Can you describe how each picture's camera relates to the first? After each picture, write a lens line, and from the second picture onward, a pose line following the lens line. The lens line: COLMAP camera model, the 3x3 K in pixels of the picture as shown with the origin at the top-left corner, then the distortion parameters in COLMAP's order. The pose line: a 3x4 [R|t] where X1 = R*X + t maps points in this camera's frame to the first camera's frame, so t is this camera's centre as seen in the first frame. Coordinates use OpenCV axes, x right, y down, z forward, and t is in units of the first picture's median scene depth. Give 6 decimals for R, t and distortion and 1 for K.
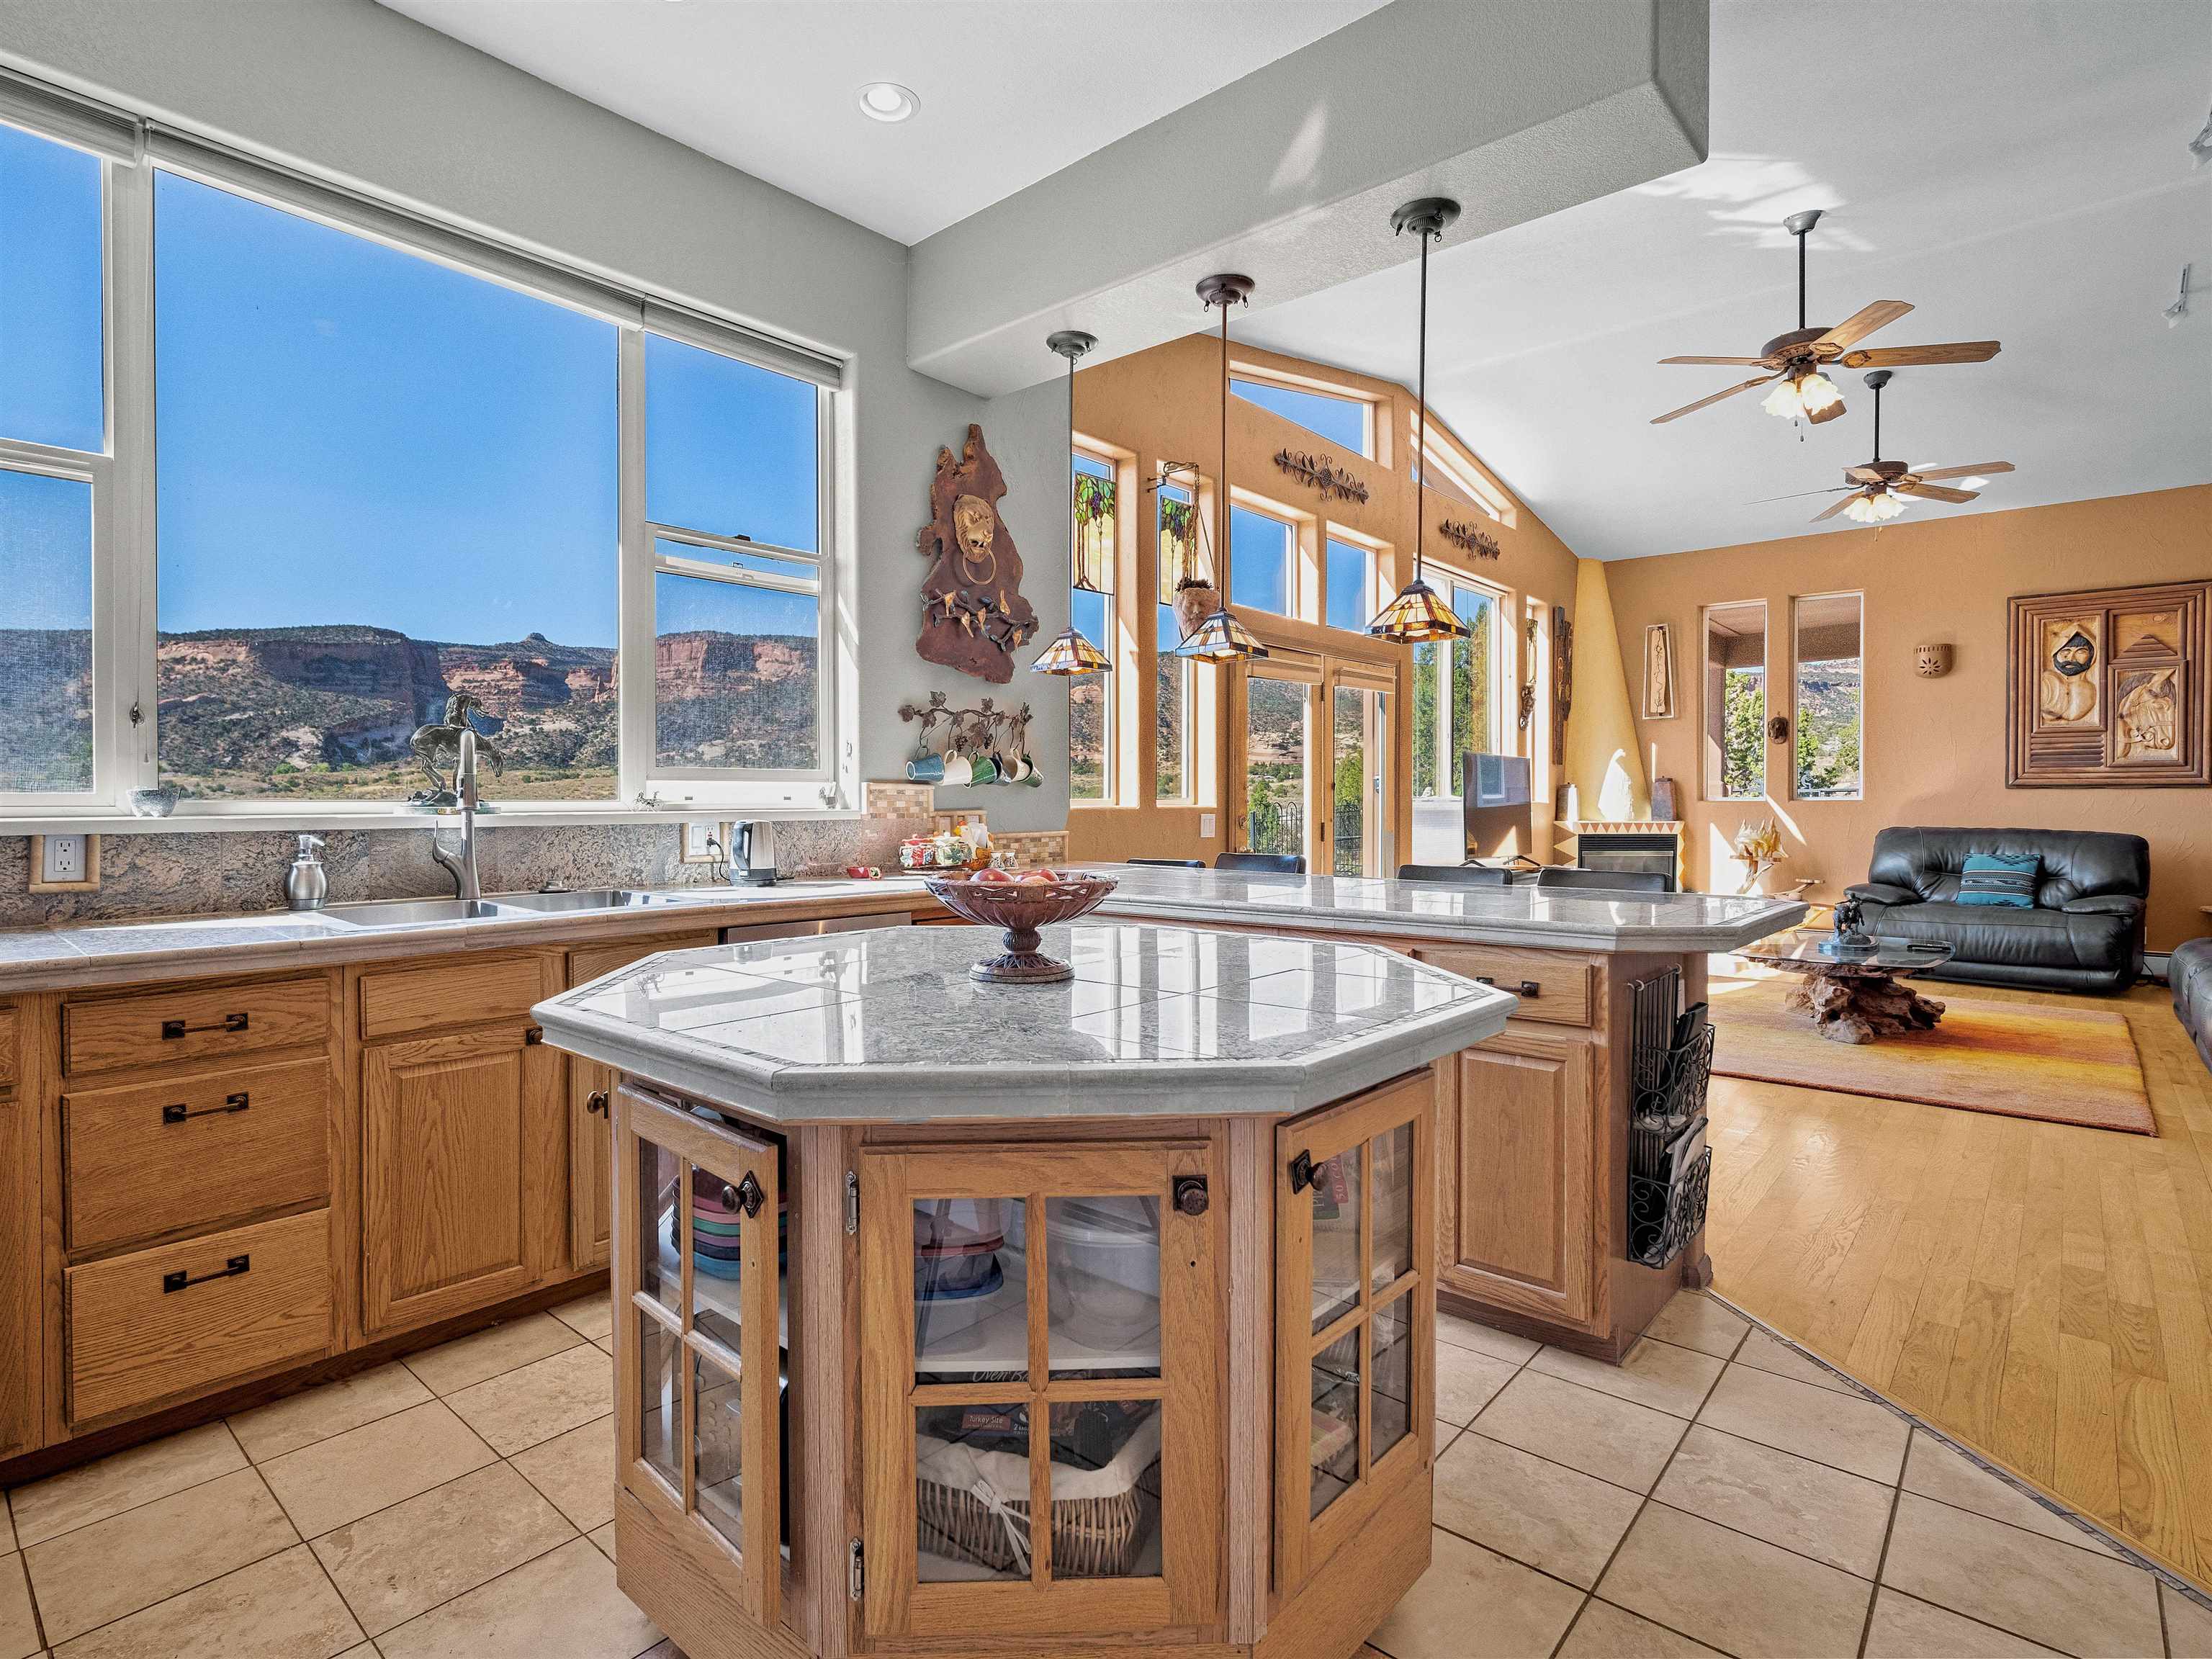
lens RADIAL K [[1134.3, 0, 1027.6], [0, 1134.3, 810.9], [0, 0, 1]] dist [-0.016240, 0.003467]
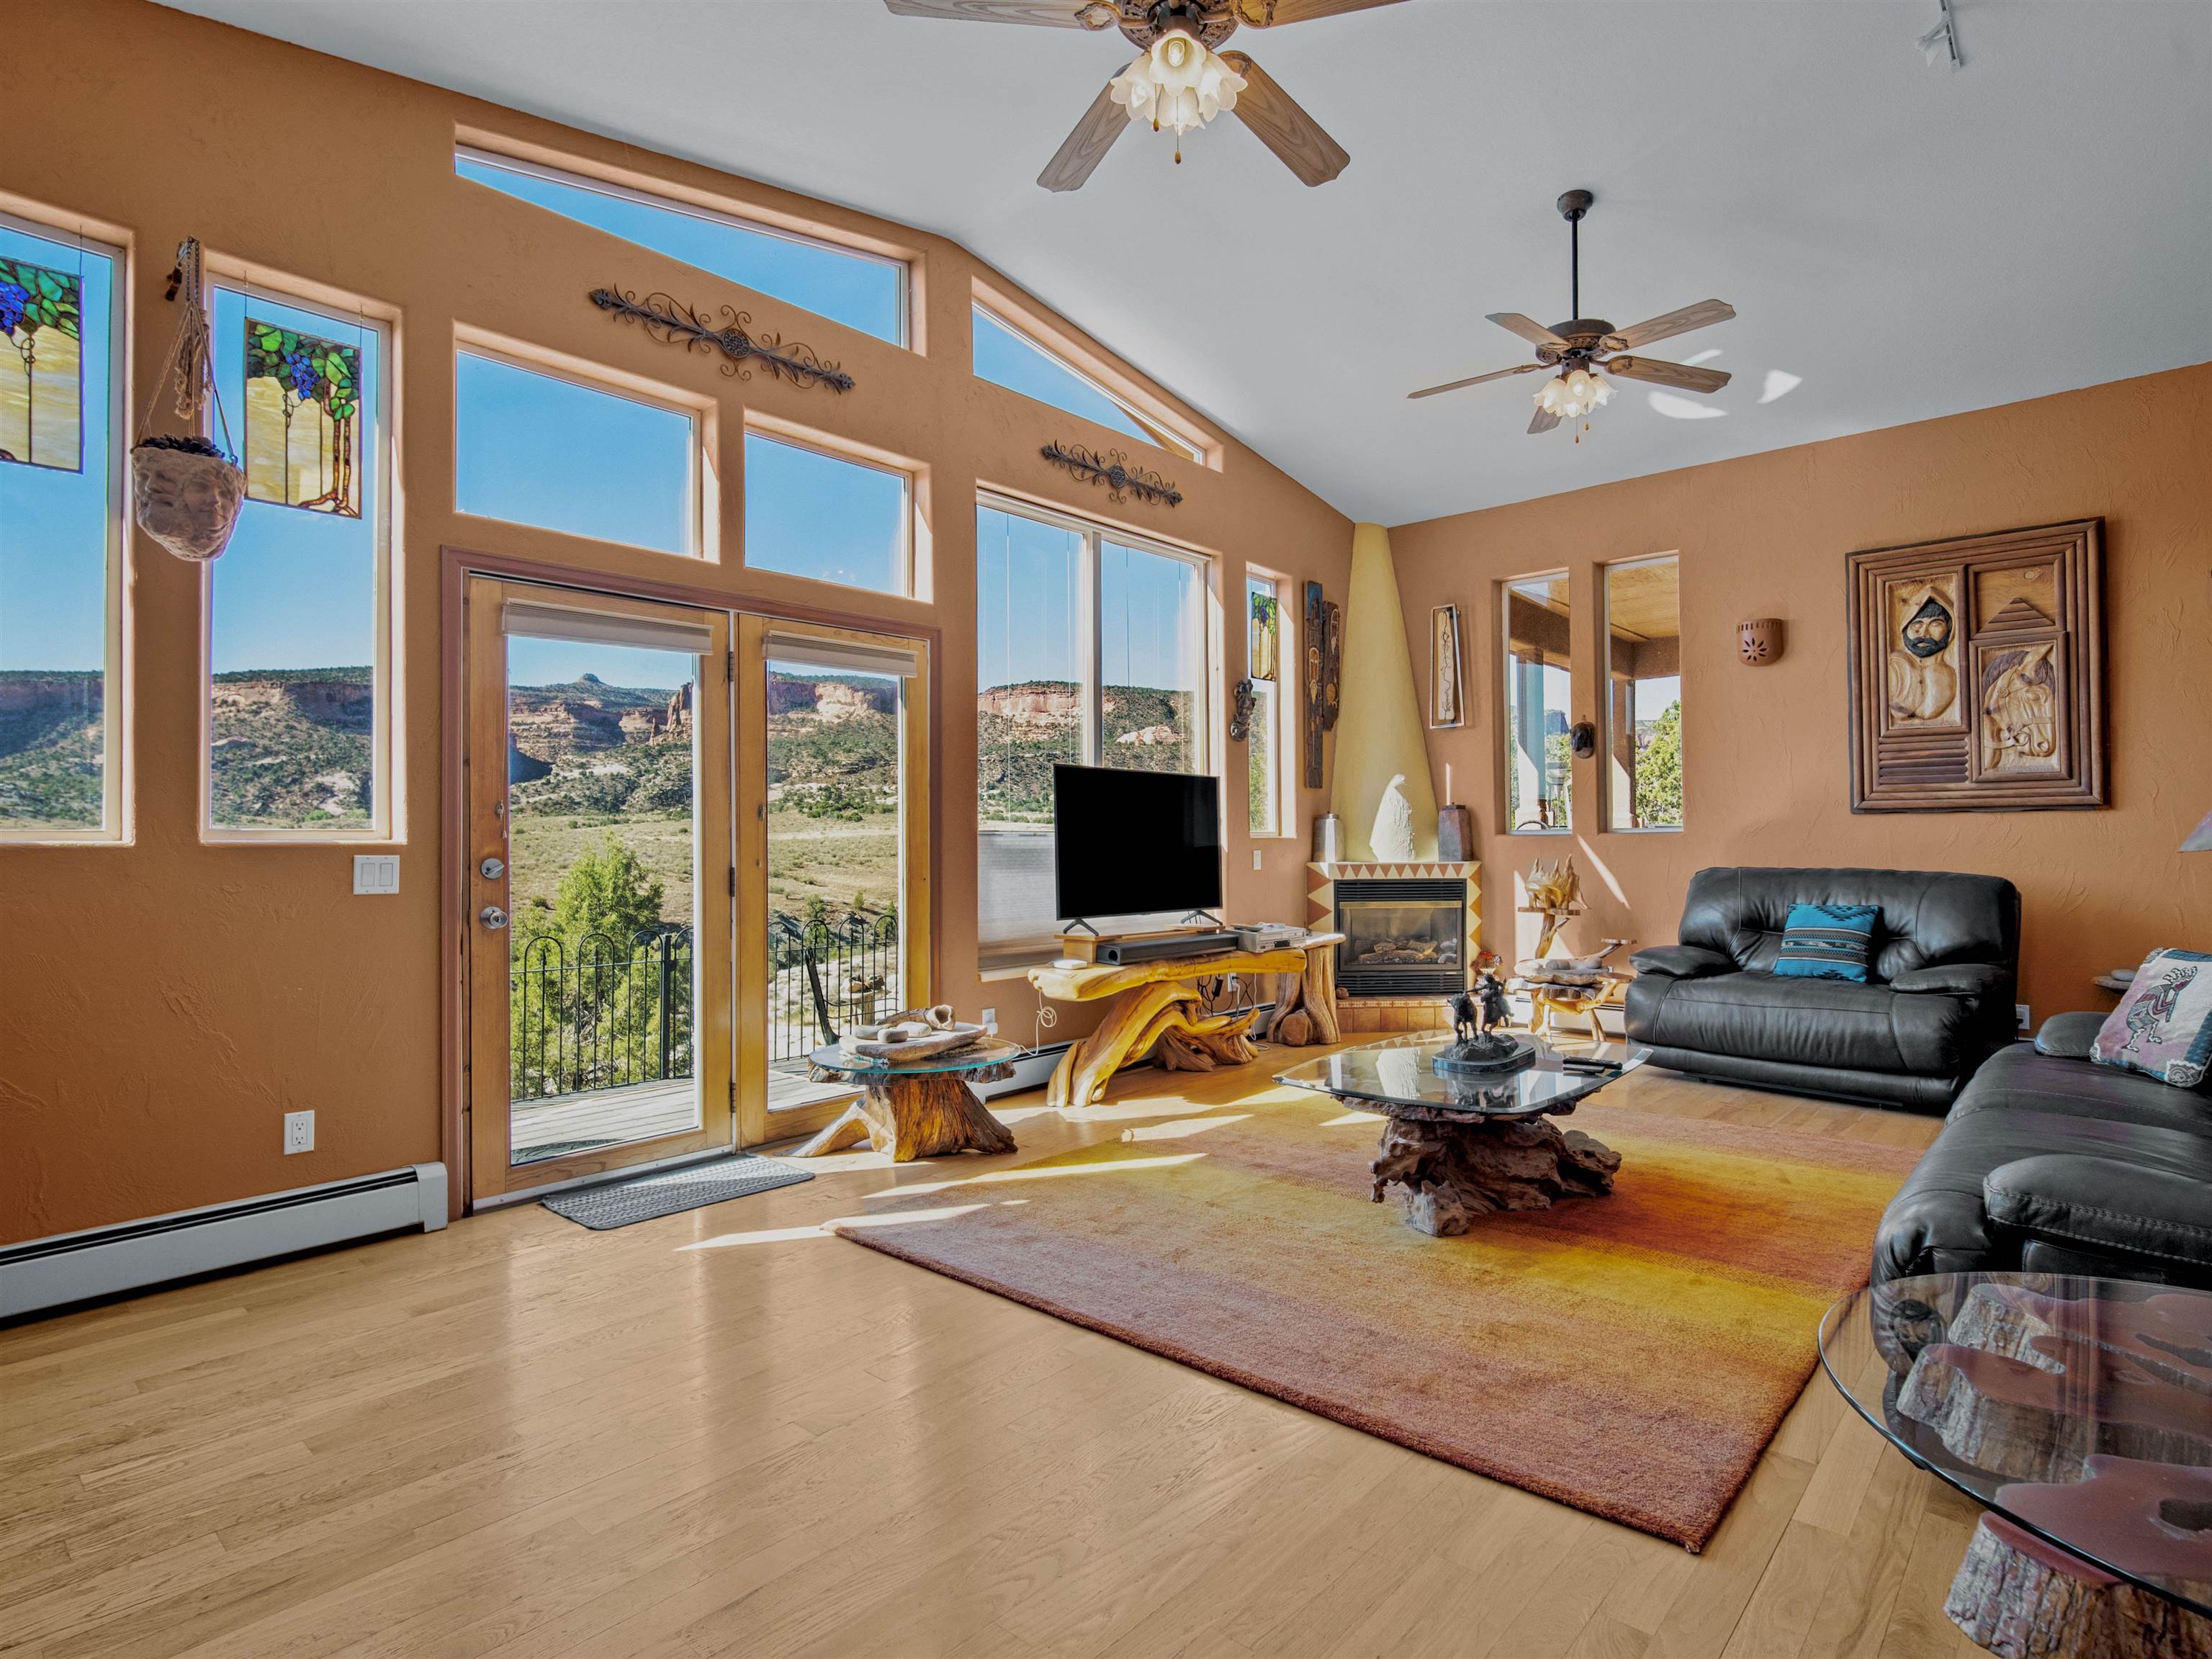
lens RADIAL K [[1158.1, 0, 1140.2], [0, 1158.1, 825.8], [0, 0, 1]] dist [-0.016359, -0.000233]
pose [[0.999358, -0.005639, 0.035375, 0.397172], [0.006517, 0.999672, -0.024775, 0.003531], [-0.035224, 0.024990, 0.999067, 0.278202]]
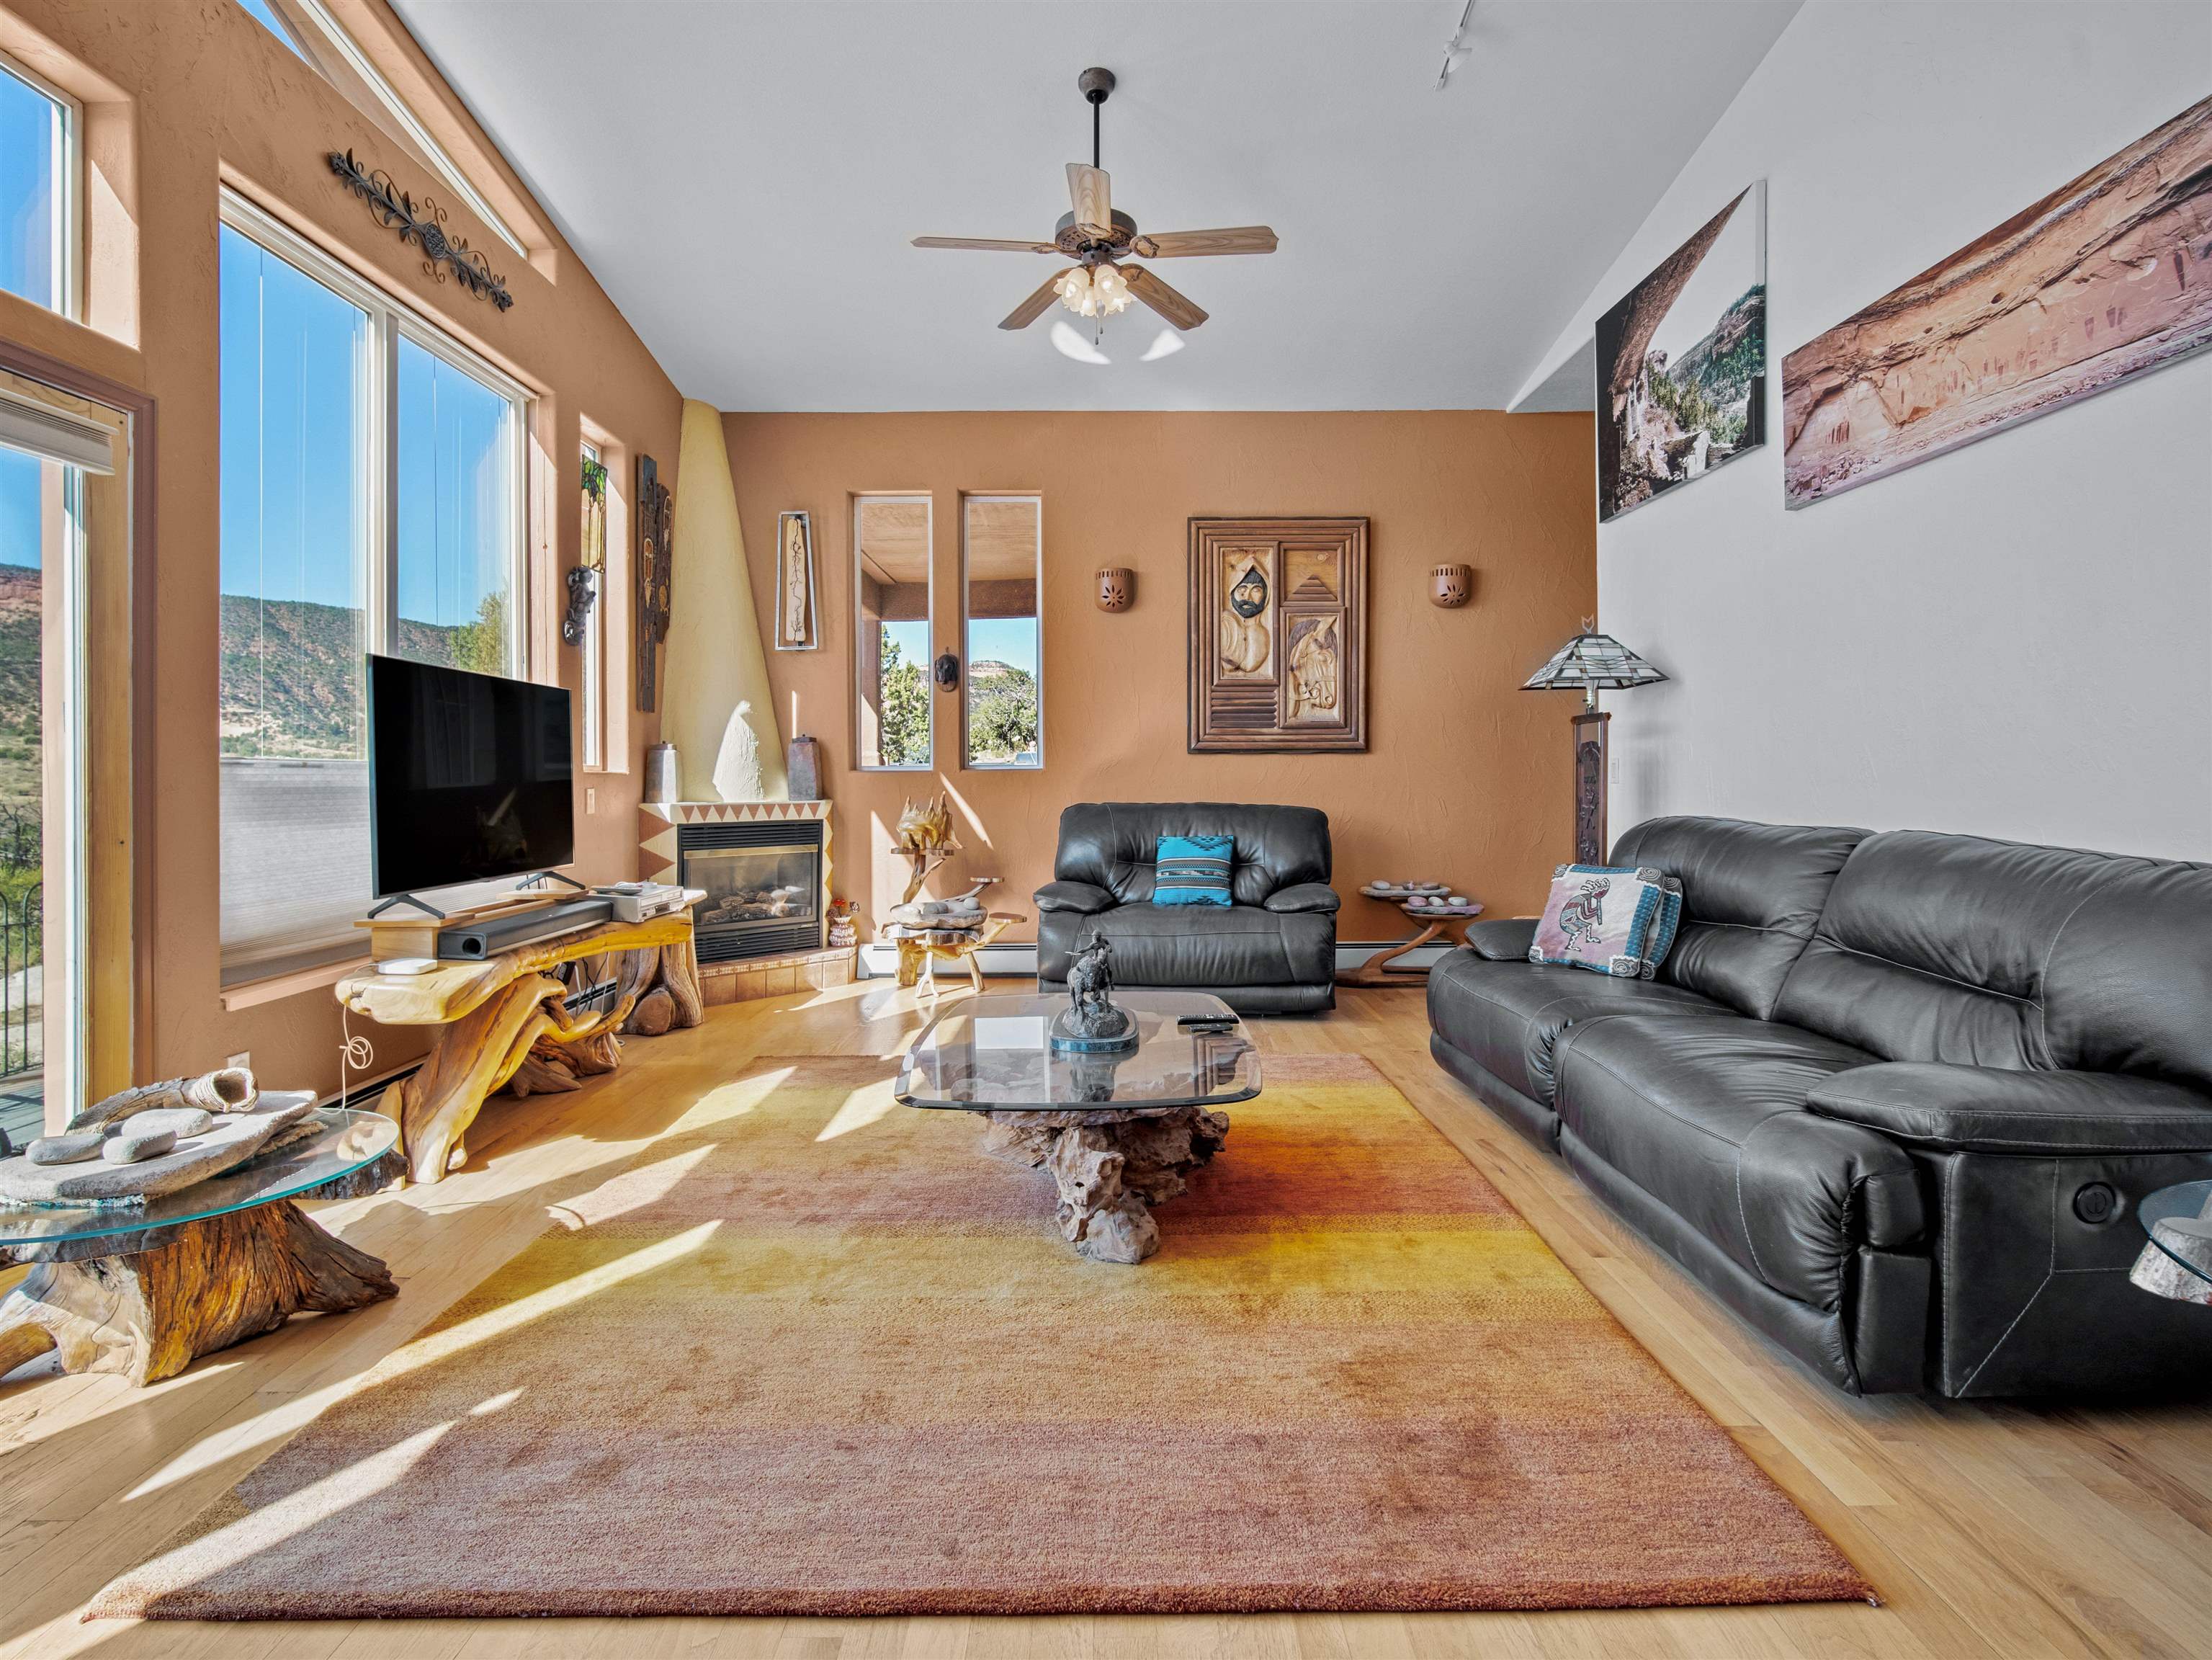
lens RADIAL K [[1124.6, 0, 1113.5], [0, 1124.6, 776.2], [0, 0, 1]] dist [-0.012287, 0.001547]
pose [[0.725691, -0.002719, 0.688015, 0.284737], [0.011605, 0.999898, -0.008288, 0.002564], [-0.687922, 0.013999, 0.725649, 0.465691]]
